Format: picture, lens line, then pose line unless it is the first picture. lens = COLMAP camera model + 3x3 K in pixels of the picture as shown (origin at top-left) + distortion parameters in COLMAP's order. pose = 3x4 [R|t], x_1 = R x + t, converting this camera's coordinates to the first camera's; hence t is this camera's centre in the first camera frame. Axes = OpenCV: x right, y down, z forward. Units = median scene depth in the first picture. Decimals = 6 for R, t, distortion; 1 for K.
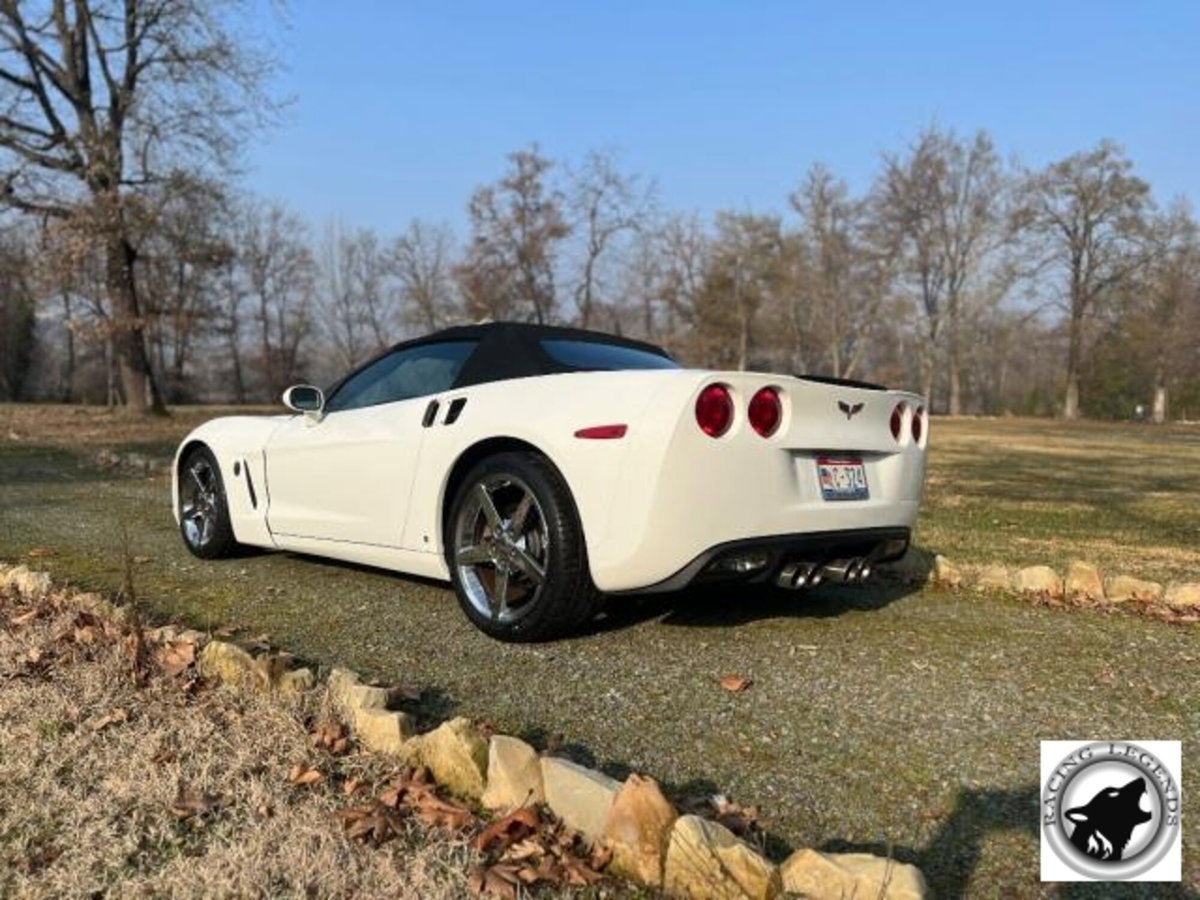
lens RADIAL K [[898.3, 0, 600.0], [0, 898.3, 450.0], [0, 0, 1]] dist [0.049196, -0.041152]
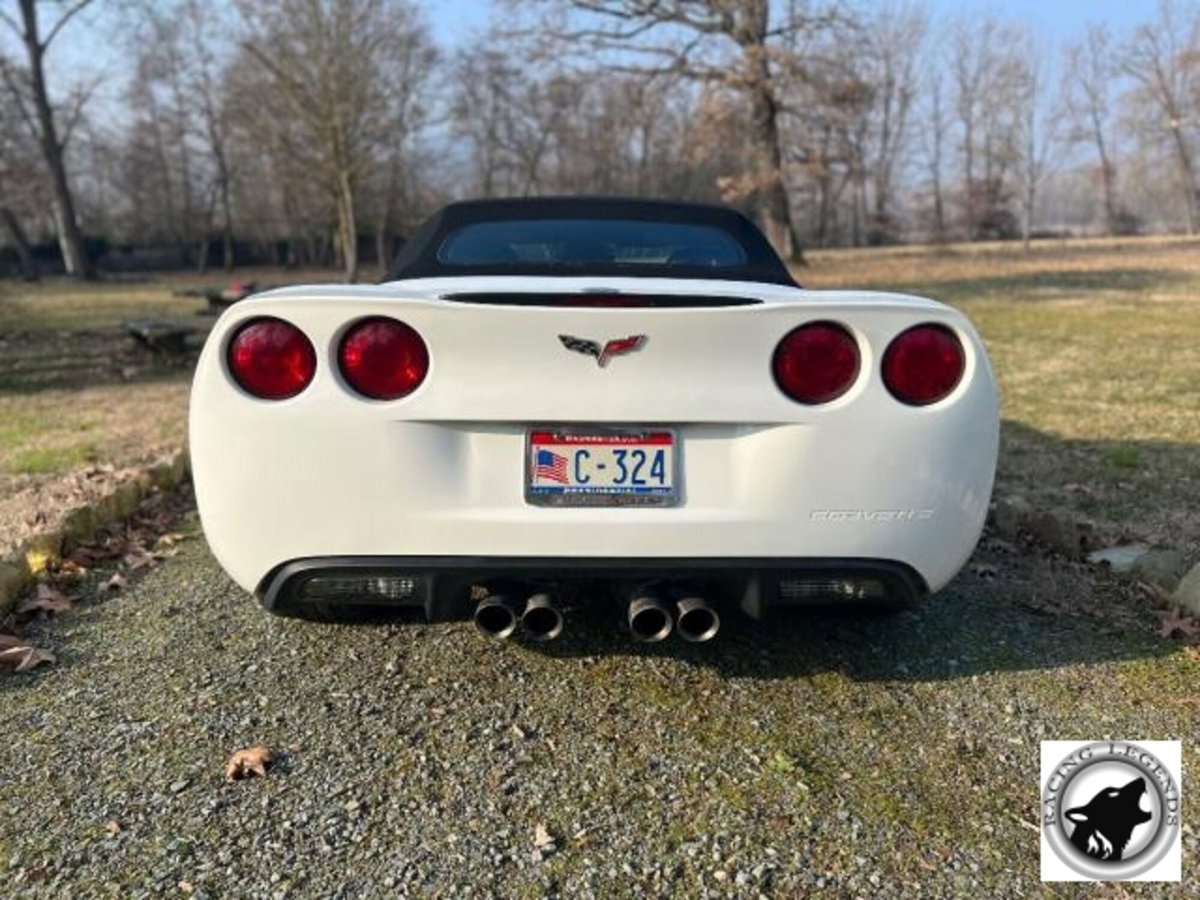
lens RADIAL K [[898.3, 0, 600.0], [0, 898.3, 450.0], [0, 0, 1]] dist [0.049196, -0.041152]
pose [[0.730486, 0.114515, -0.673259, 0.463984], [0.005946, 0.984737, 0.173946, -0.056414], [0.682902, -0.131068, 0.718655, 0.421462]]
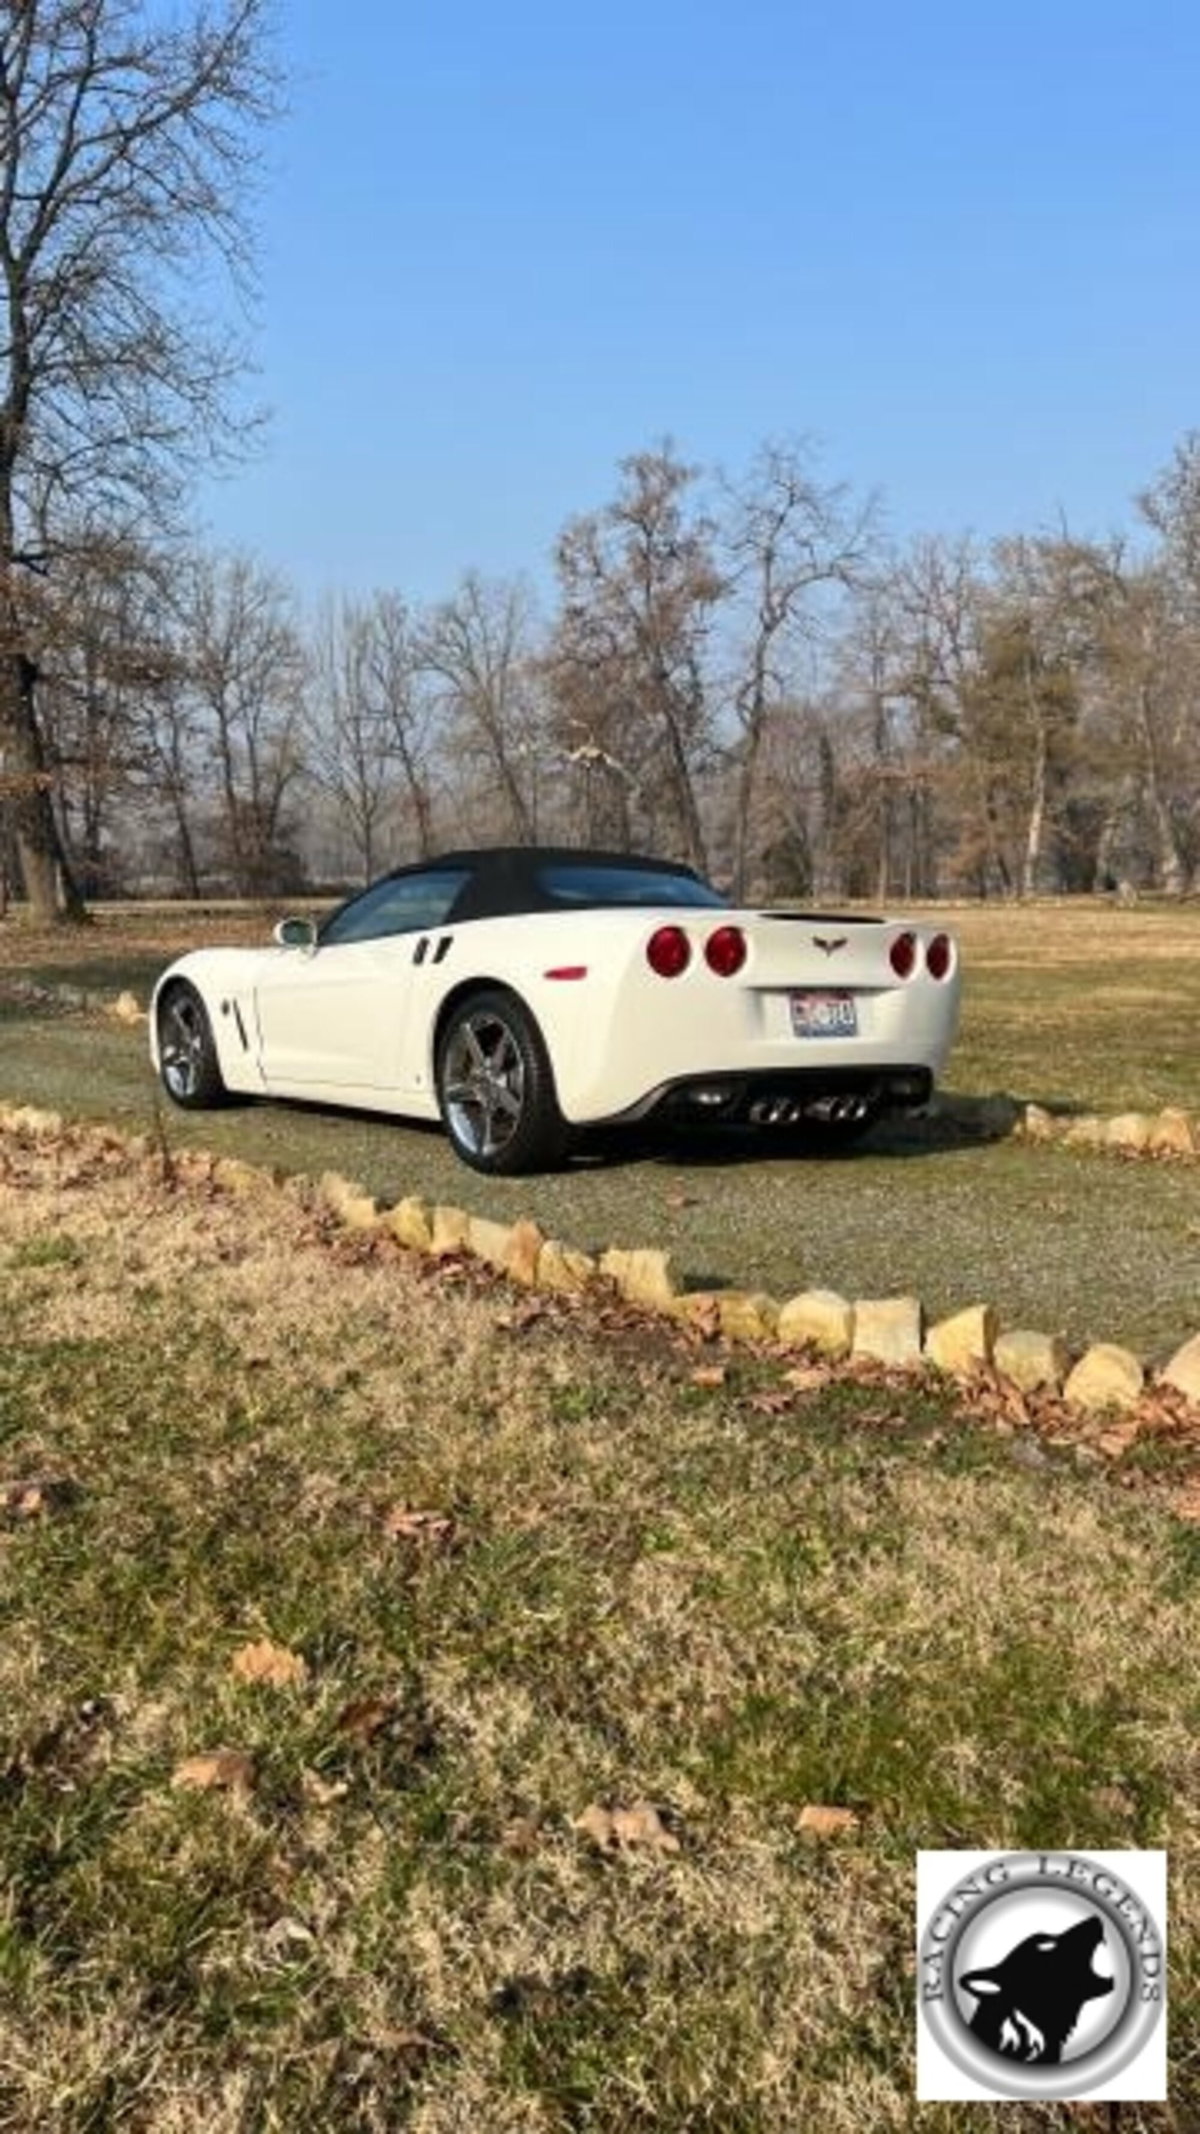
lens RADIAL K [[1586.5, 0, 600.0], [0, 1586.5, 1067.0], [0, 0, 1]] dist [0.052838, -0.005649]
pose [[0.991898, -0.002259, -0.127014, 0.176391], [0.010280, 0.997990, 0.062533, -0.016286], [0.126618, -0.063332, 0.989928, -0.544800]]
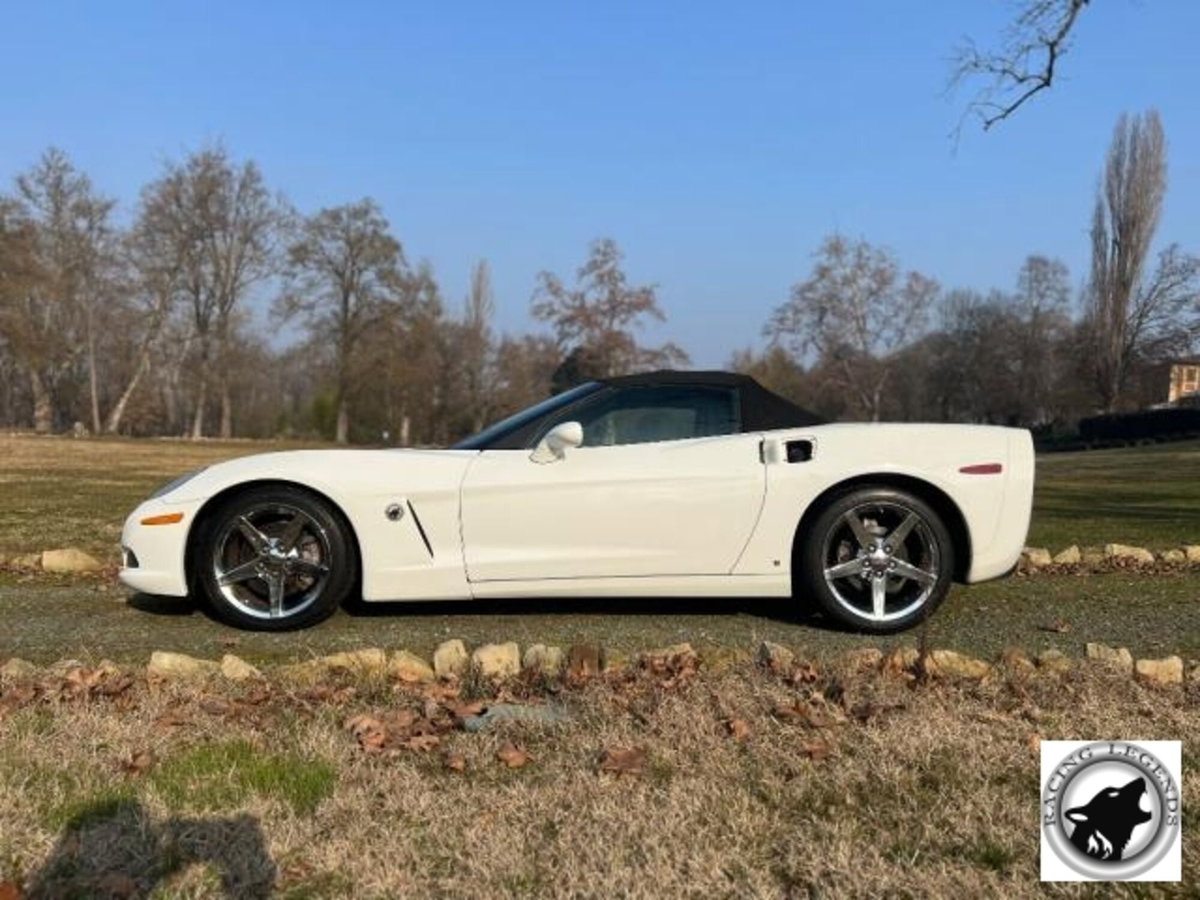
lens RADIAL K [[898.3, 0, 600.0], [0, 898.3, 450.0], [0, 0, 1]] dist [0.049196, -0.041152]
pose [[0.681686, 0.003144, 0.731638, -0.931363], [0.014249, 0.999744, -0.017573, -0.021146], [-0.731506, 0.022405, 0.681466, 0.290997]]
